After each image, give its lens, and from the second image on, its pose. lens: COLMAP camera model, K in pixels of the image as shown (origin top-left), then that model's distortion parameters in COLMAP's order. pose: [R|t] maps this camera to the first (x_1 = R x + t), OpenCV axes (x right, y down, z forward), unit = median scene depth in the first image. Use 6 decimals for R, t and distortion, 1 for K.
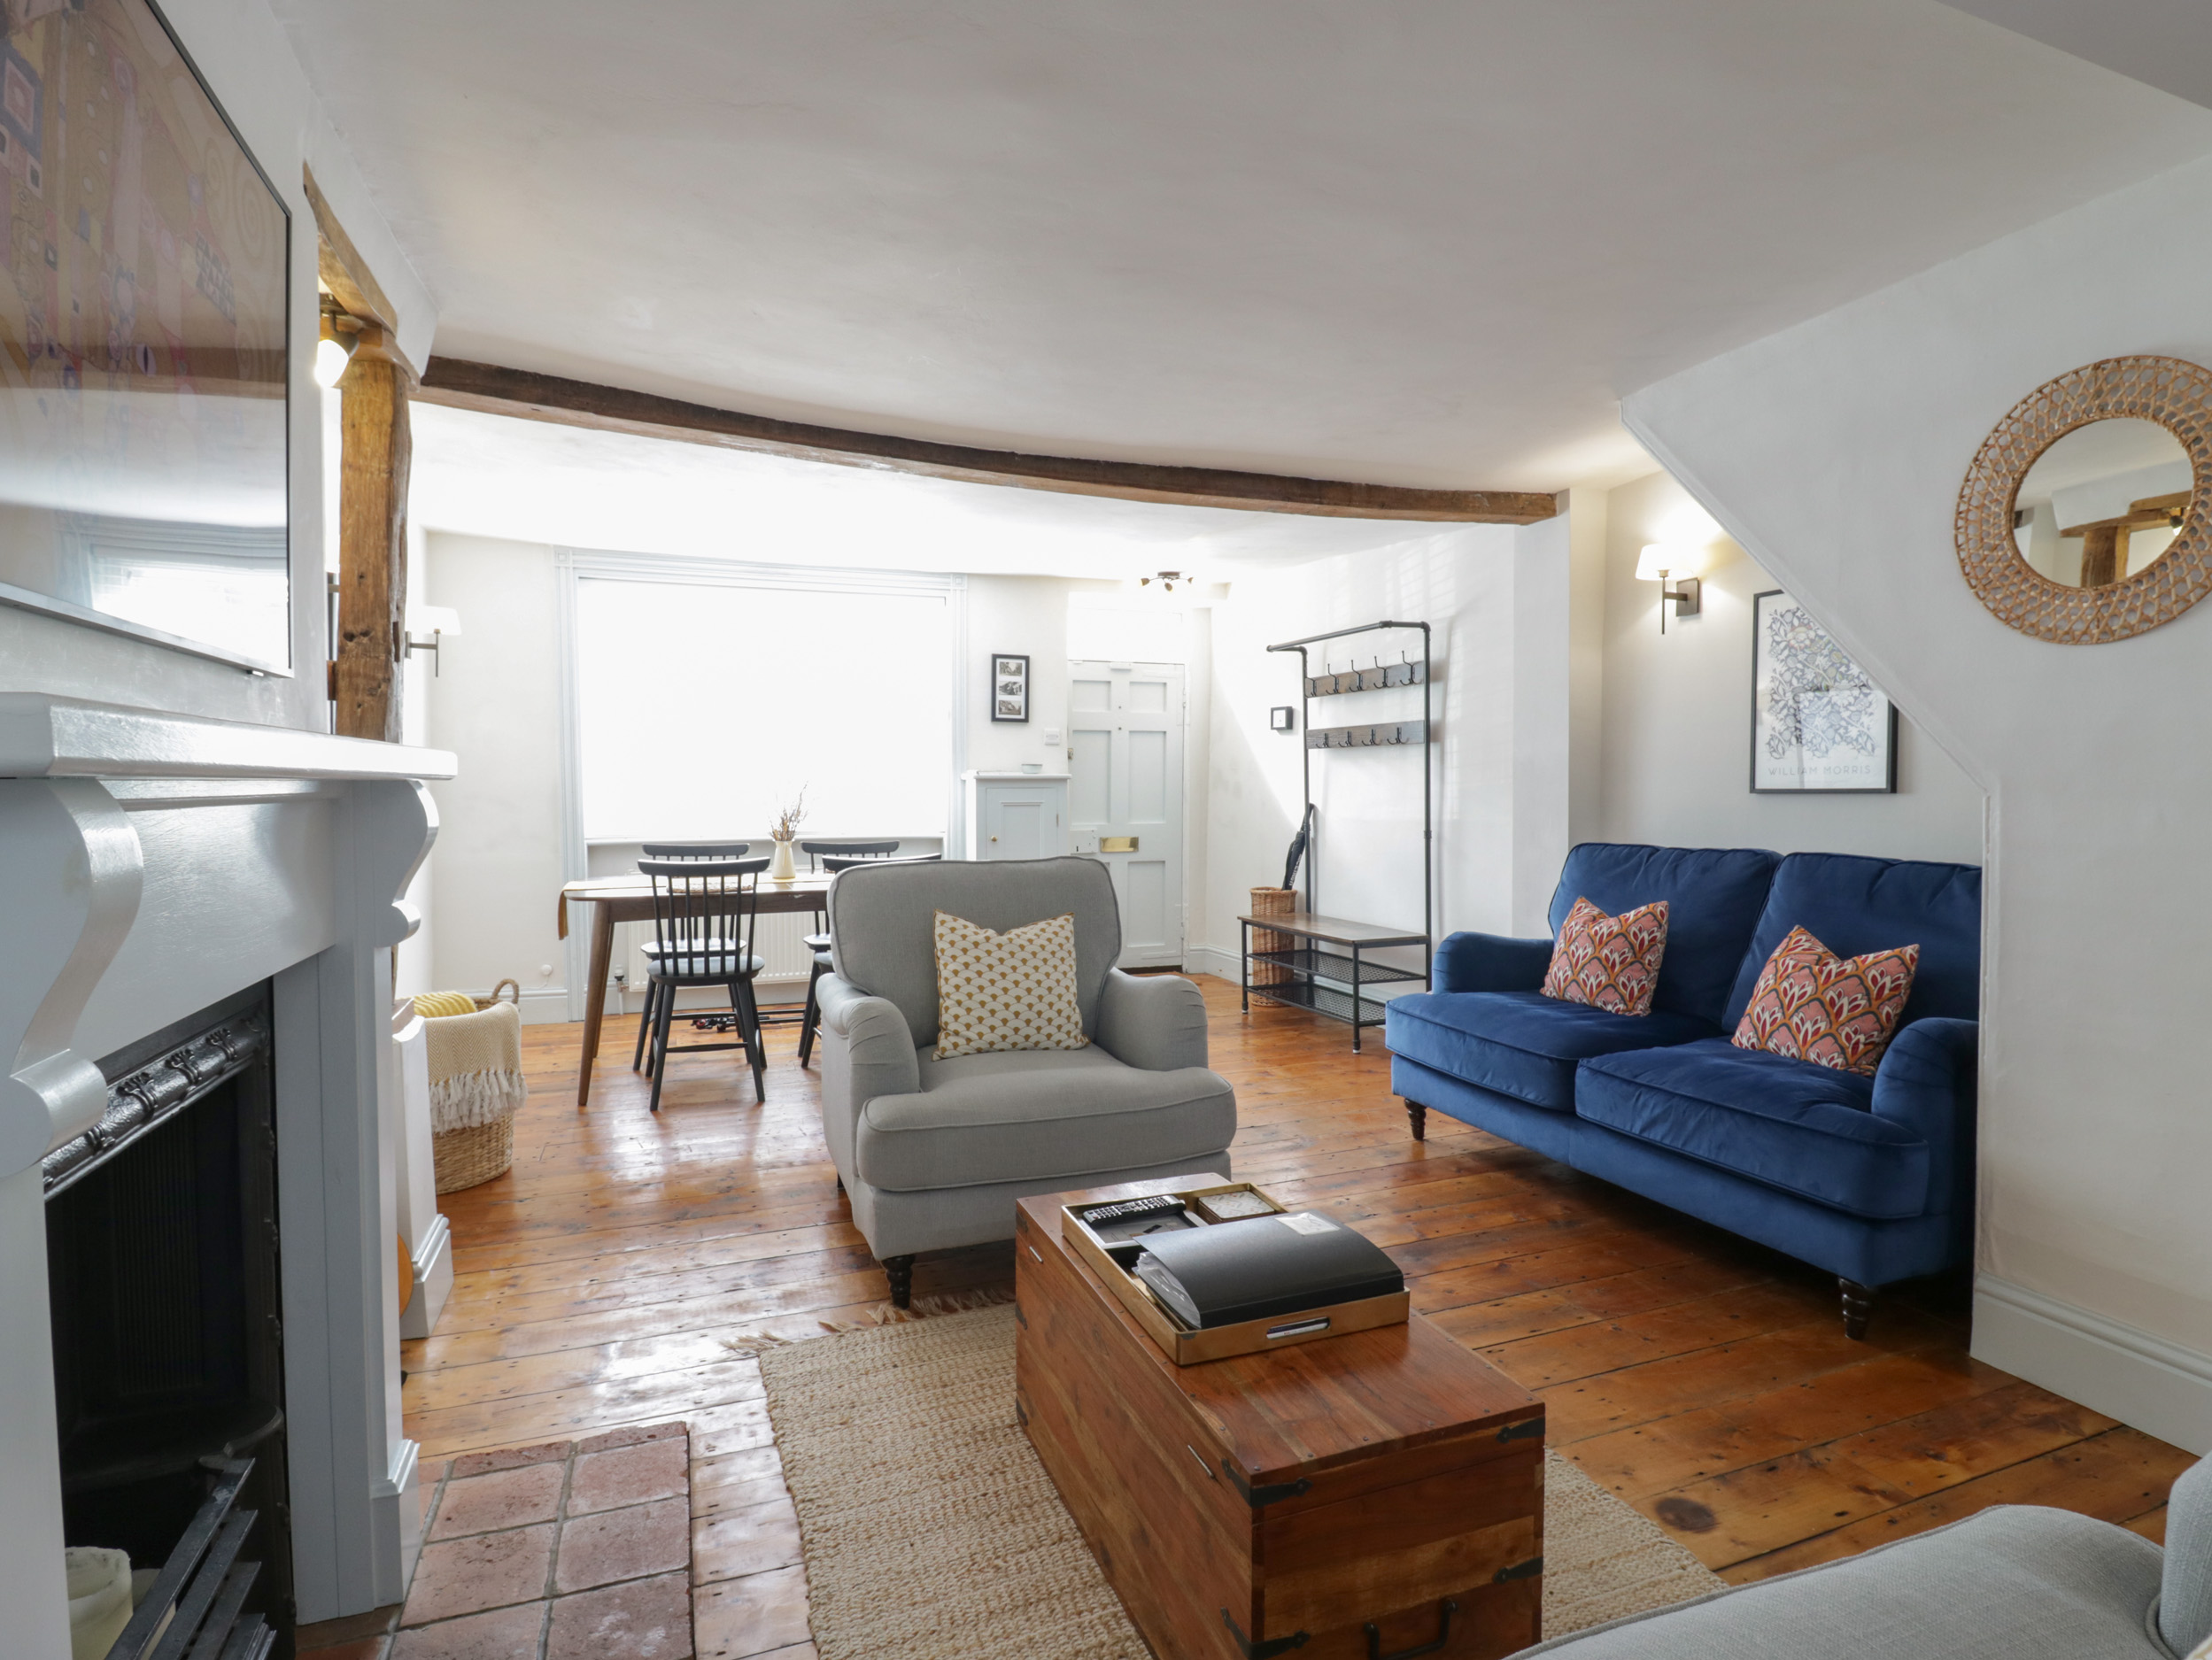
lens RADIAL K [[1168.2, 0, 1124.4], [0, 1168.2, 808.2], [0, 0, 1]] dist [-0.000009, -0.009982]
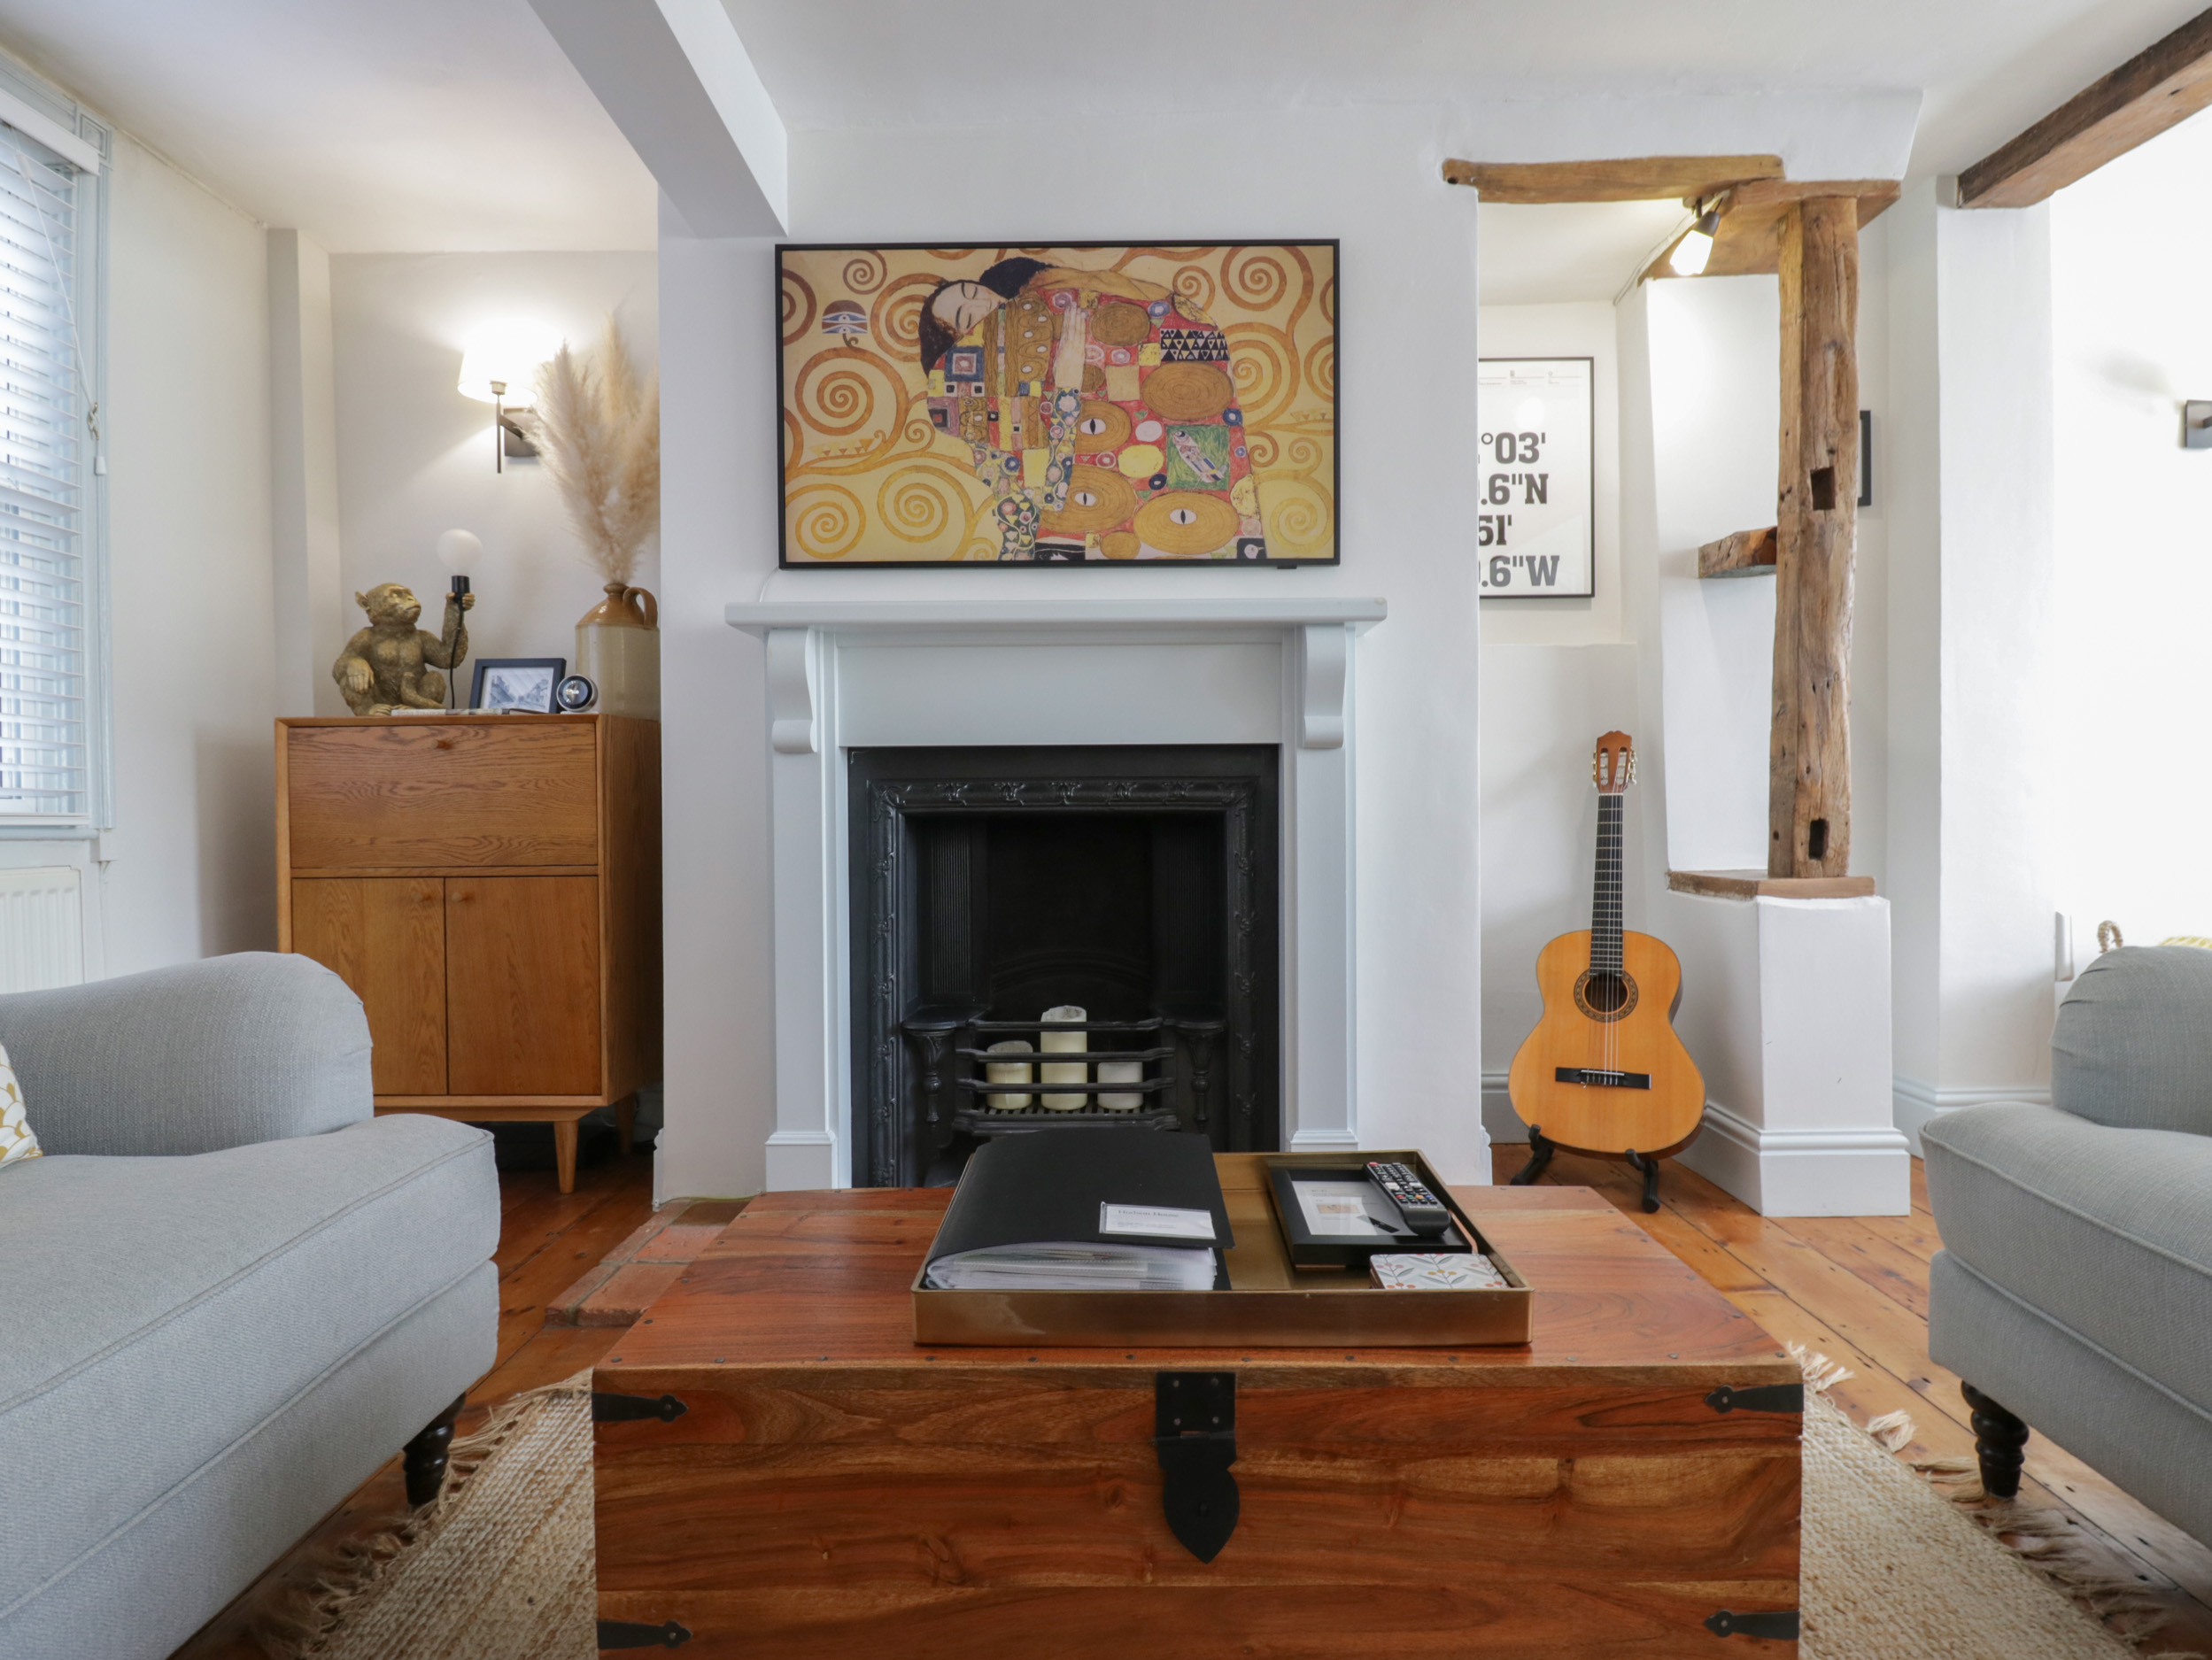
lens RADIAL K [[1168.2, 0, 1116.4], [0, 1168.2, 814.9], [0, 0, 1]] dist [-0.000009, -0.009982]
pose [[-0.372218, 0.011589, -0.928073, 0.384018], [-0.014654, 0.999724, 0.018360, 0.092440], [0.928030, 0.020434, -0.371945, 0.682644]]
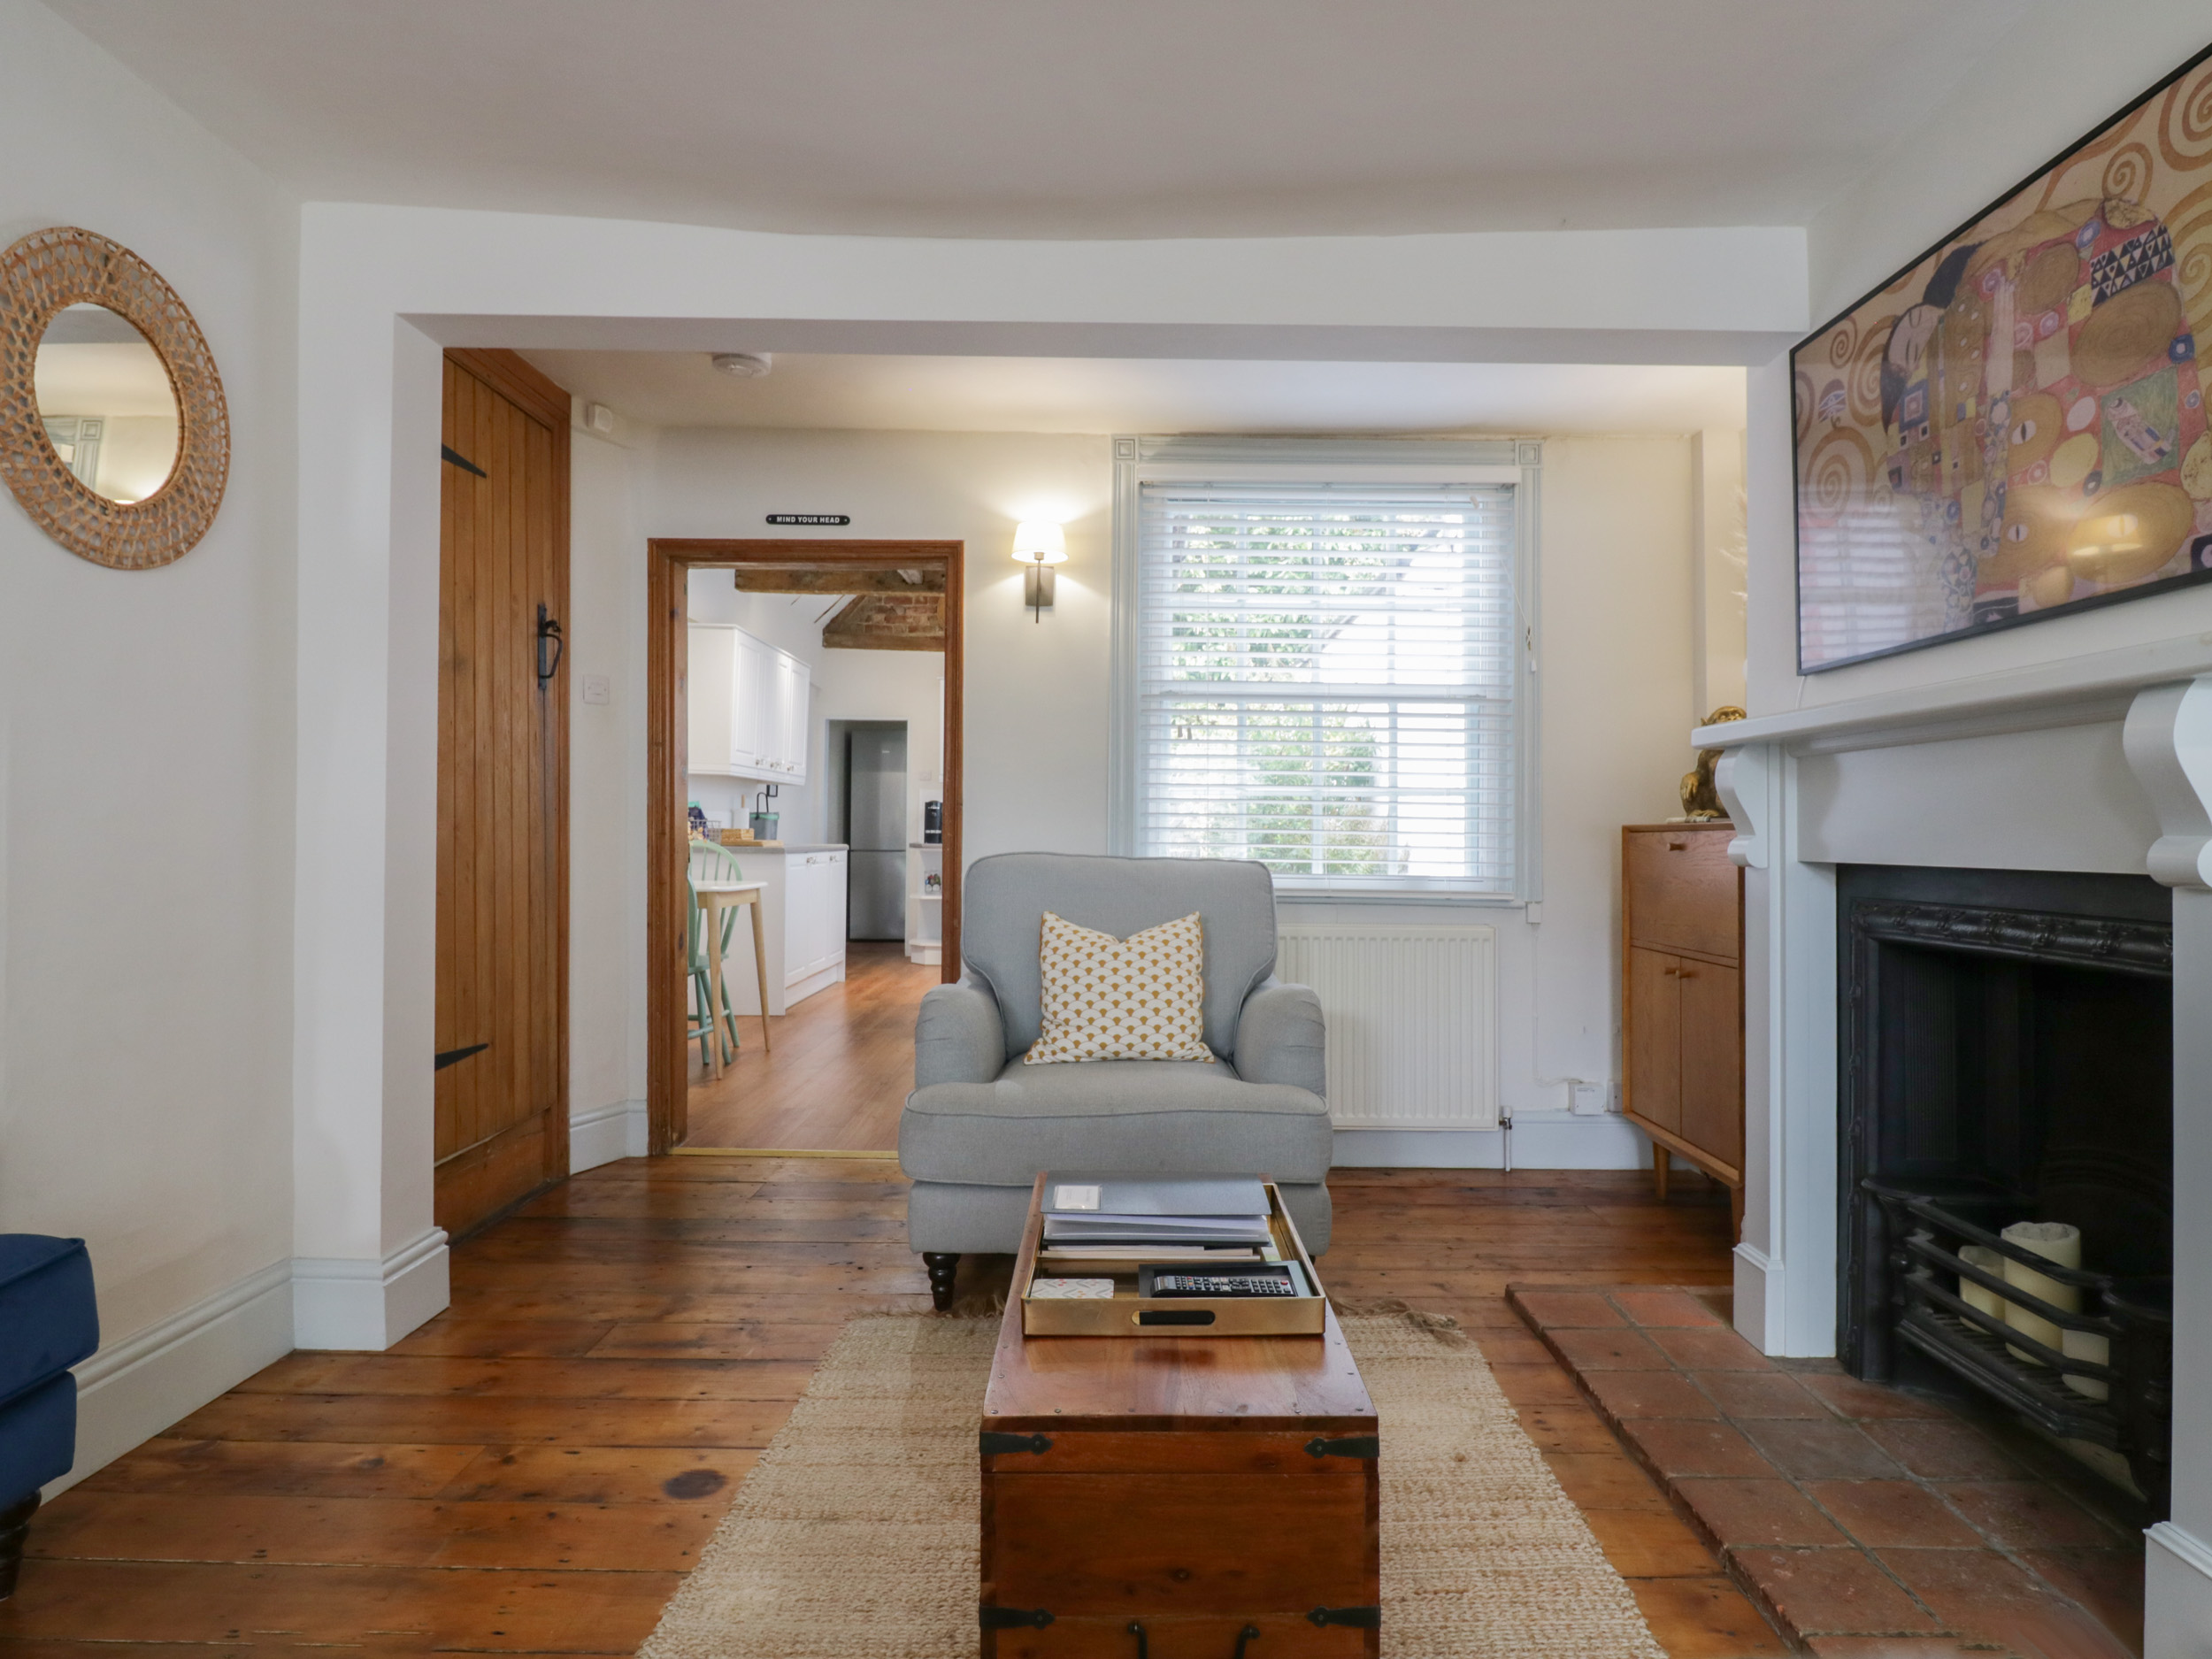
lens RADIAL K [[1248.1, 0, 1109.1], [0, 1248.1, 814.0], [0, 0, 1]] dist [-0.011230, -0.004870]
pose [[-0.926392, 0.005156, 0.376526, -0.136135], [0.007558, 0.999959, 0.004902, 0.030187], [-0.376486, 0.007387, -0.926393, 1.095854]]
